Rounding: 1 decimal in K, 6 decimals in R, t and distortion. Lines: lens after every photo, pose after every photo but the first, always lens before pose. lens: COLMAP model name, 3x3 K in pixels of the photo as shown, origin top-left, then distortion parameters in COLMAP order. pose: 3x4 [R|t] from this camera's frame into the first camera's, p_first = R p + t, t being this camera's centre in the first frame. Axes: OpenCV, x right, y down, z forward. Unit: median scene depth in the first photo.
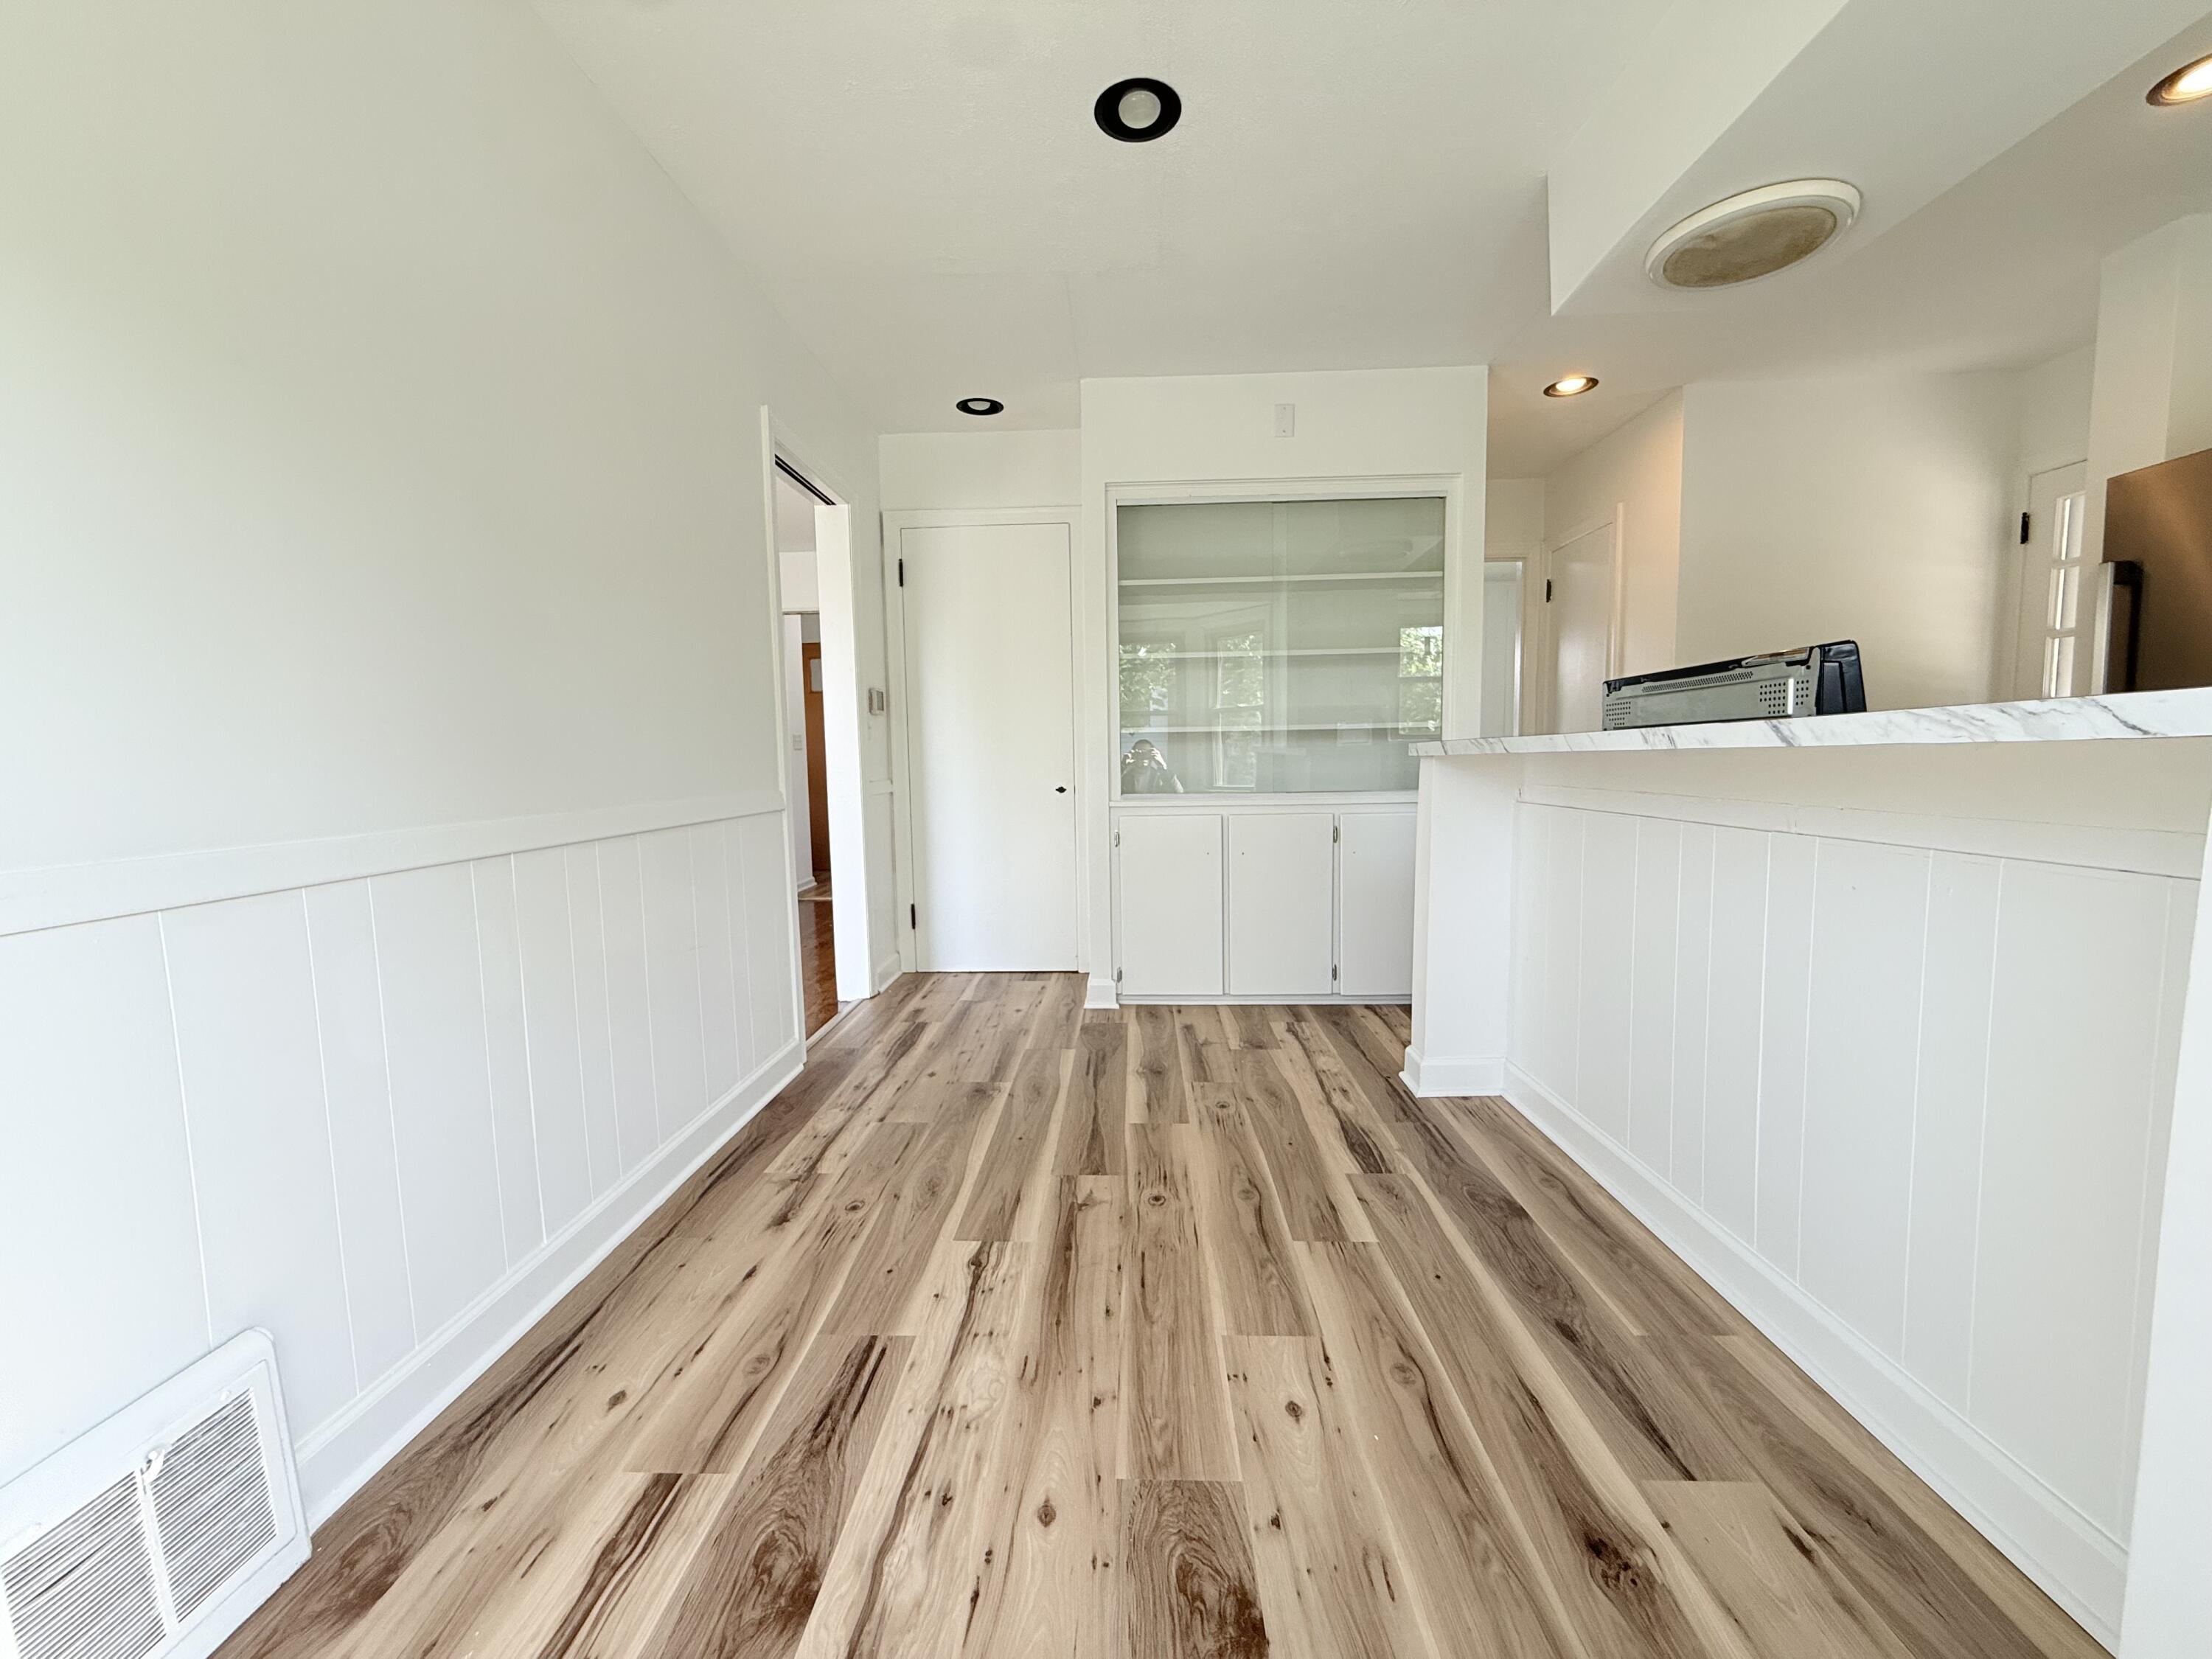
lens RADIAL K [[880.9, 0, 1099.9], [0, 880.9, 832.9], [0, 0, 1]] dist [-0.000759, -0.000134]
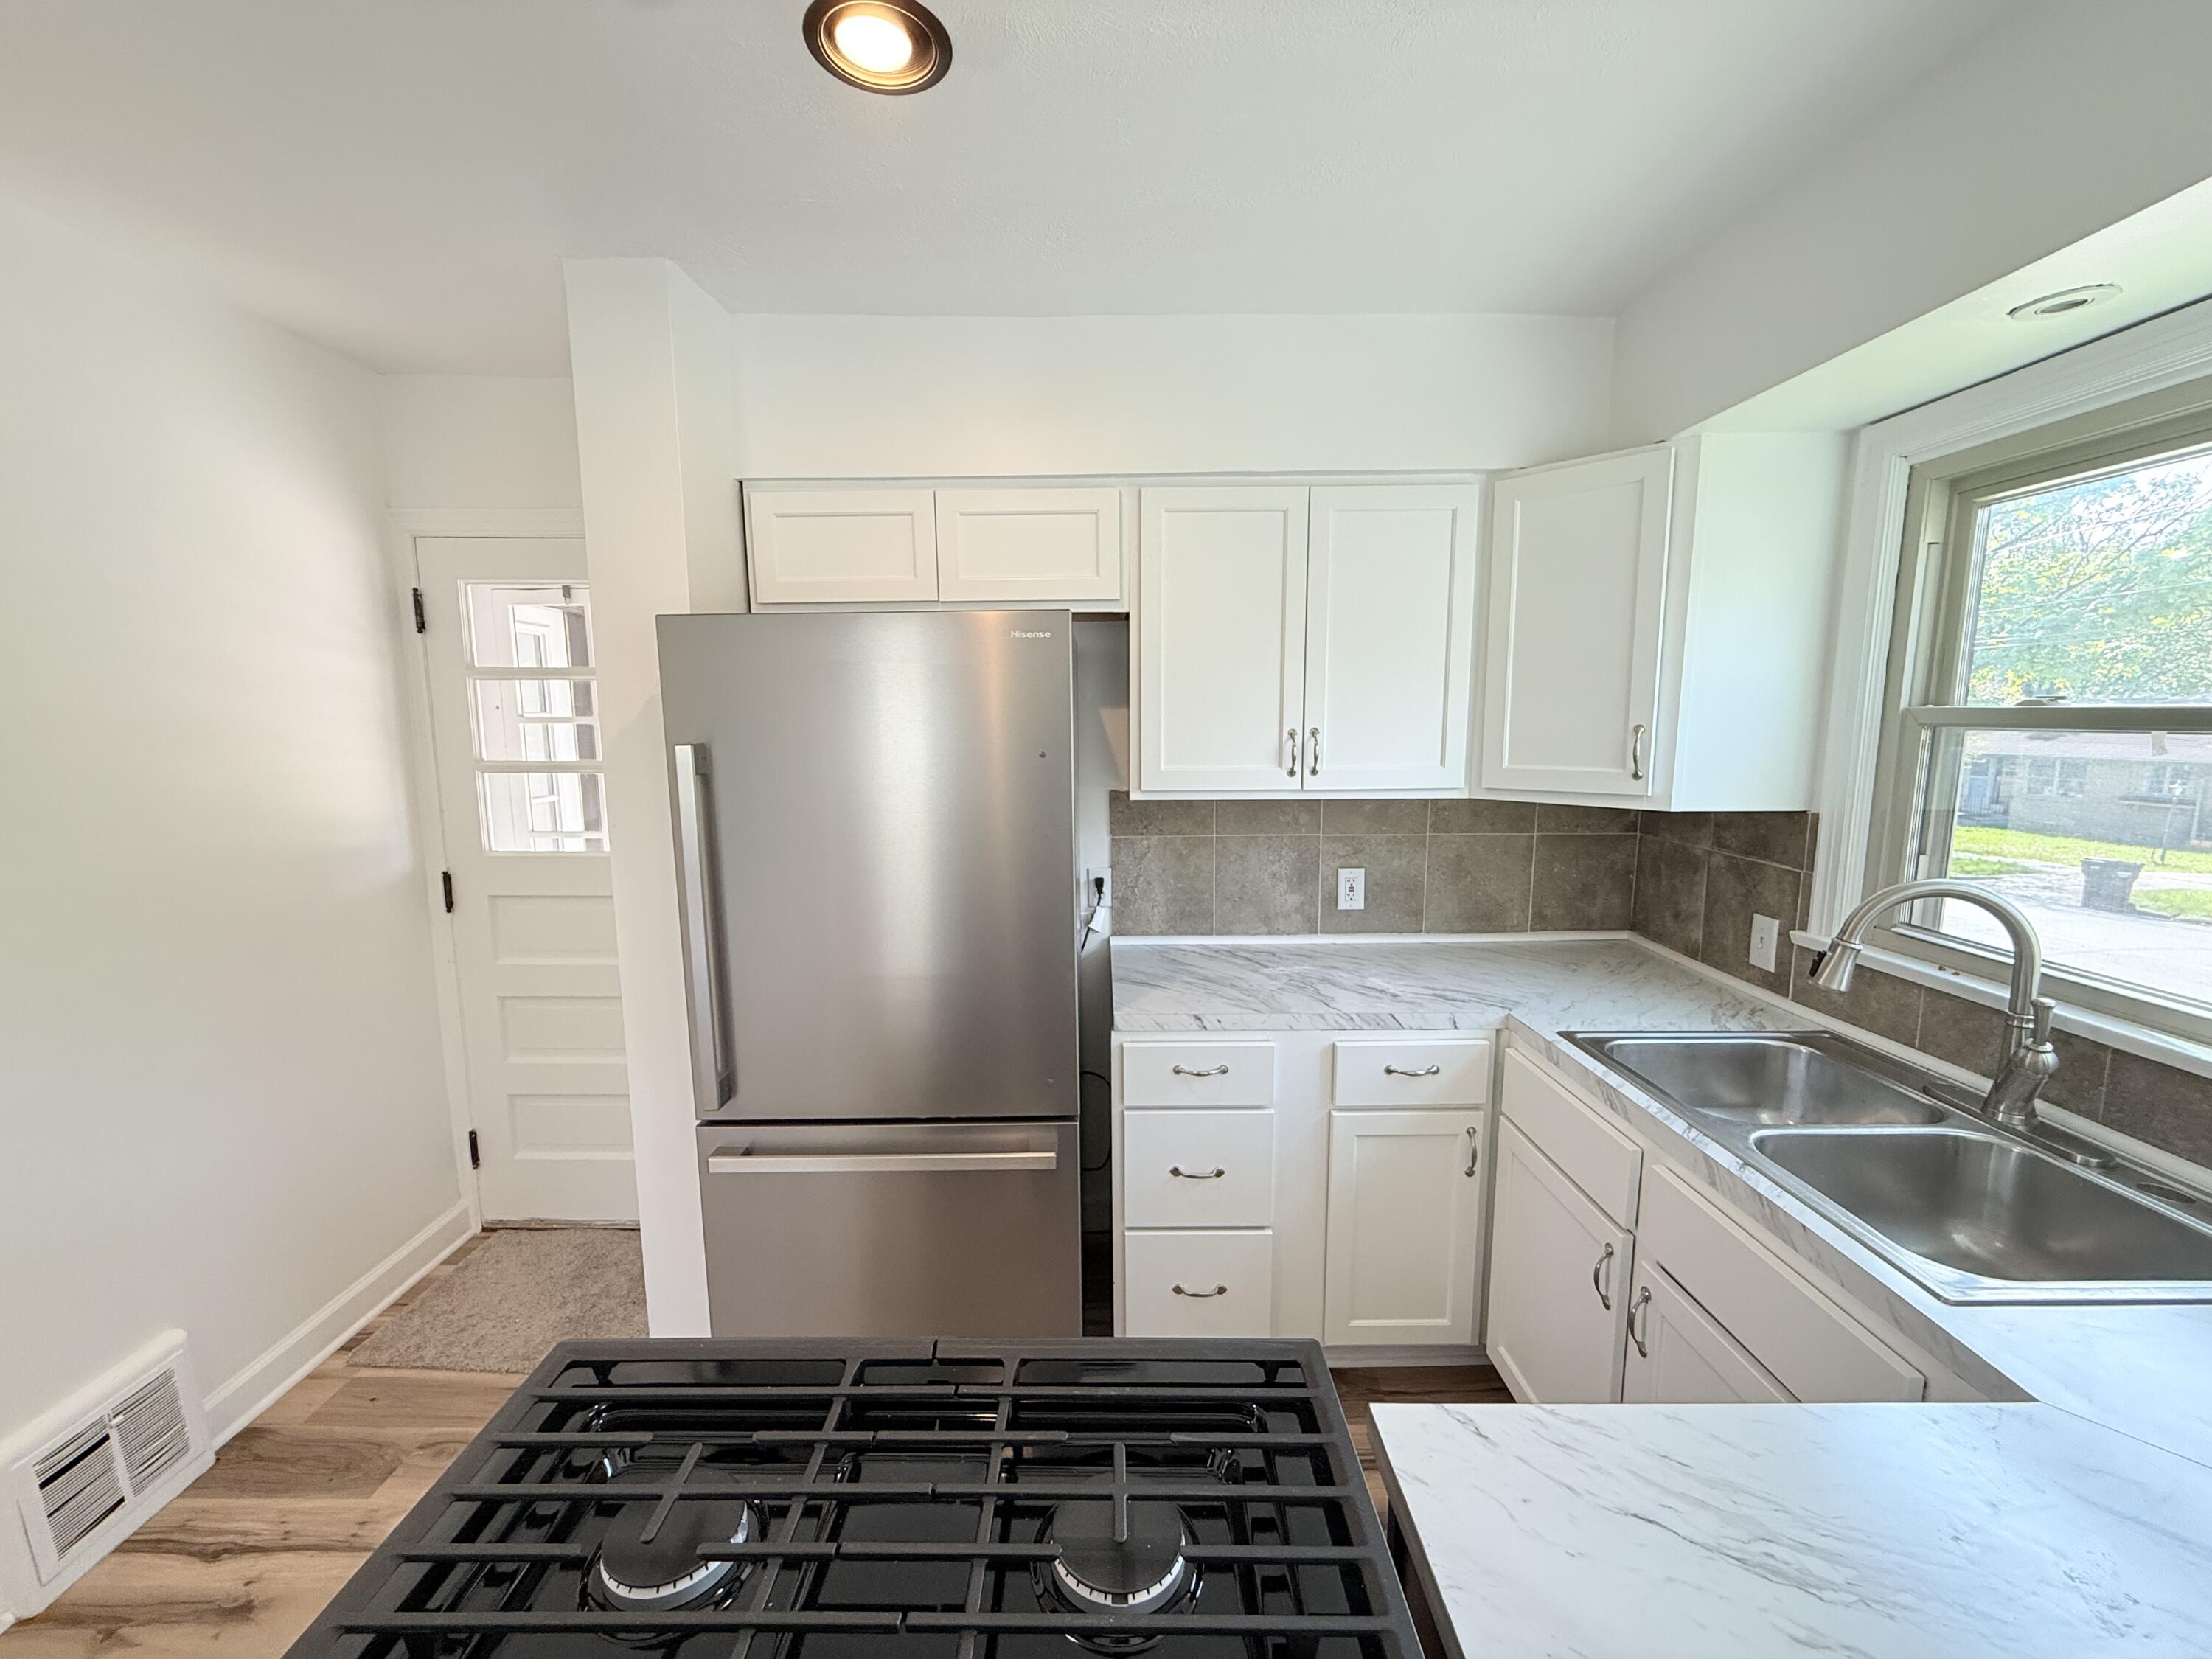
lens RADIAL K [[880.9, 0, 1098.2], [0, 880.9, 835.8], [0, 0, 1]] dist [-0.000759, -0.000134]
pose [[-0.034889, -0.118658, 0.992322, 0.627834], [0.090811, 0.988443, 0.121387, -0.402733], [-0.995257, 0.094349, -0.023710, 0.974830]]
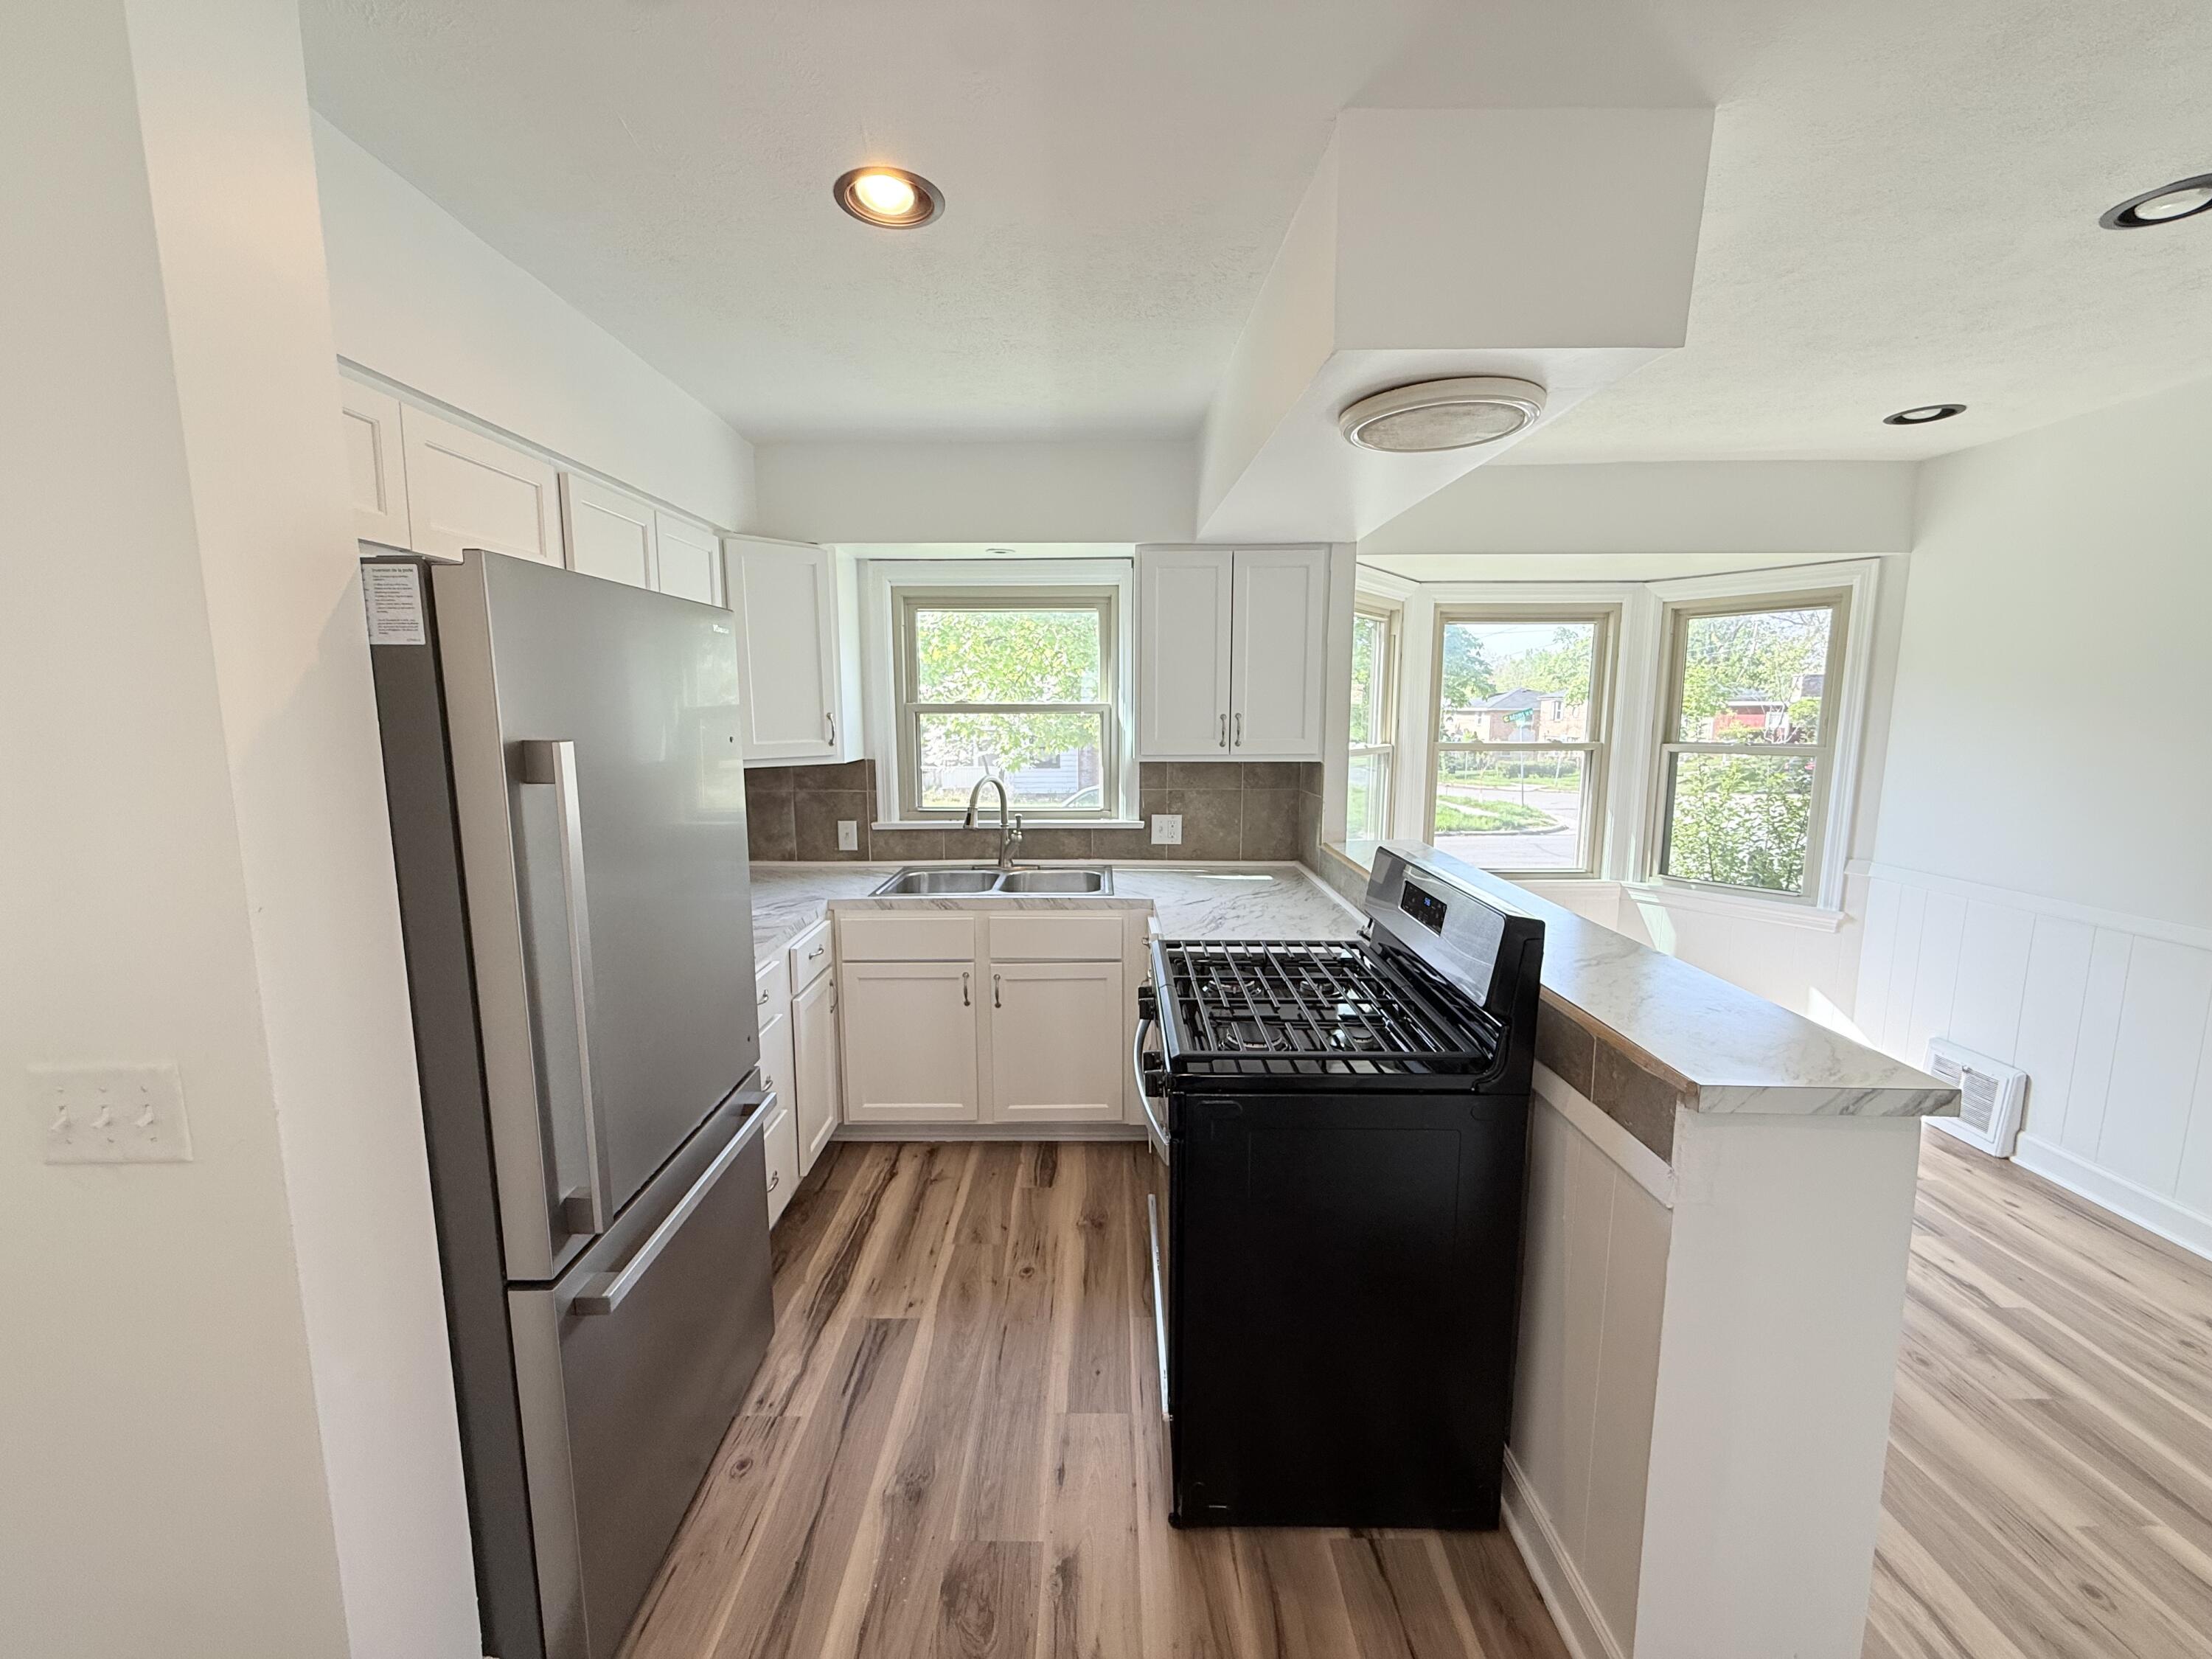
lens RADIAL K [[880.9, 0, 1098.7], [0, 880.9, 832.3], [0, 0, 1]] dist [-0.000759, -0.000134]
pose [[-0.999174, 0.026131, -0.031125, 1.191822], [0.018447, 0.974046, 0.225597, -0.501588], [0.036212, 0.224837, -0.973723, 2.078138]]
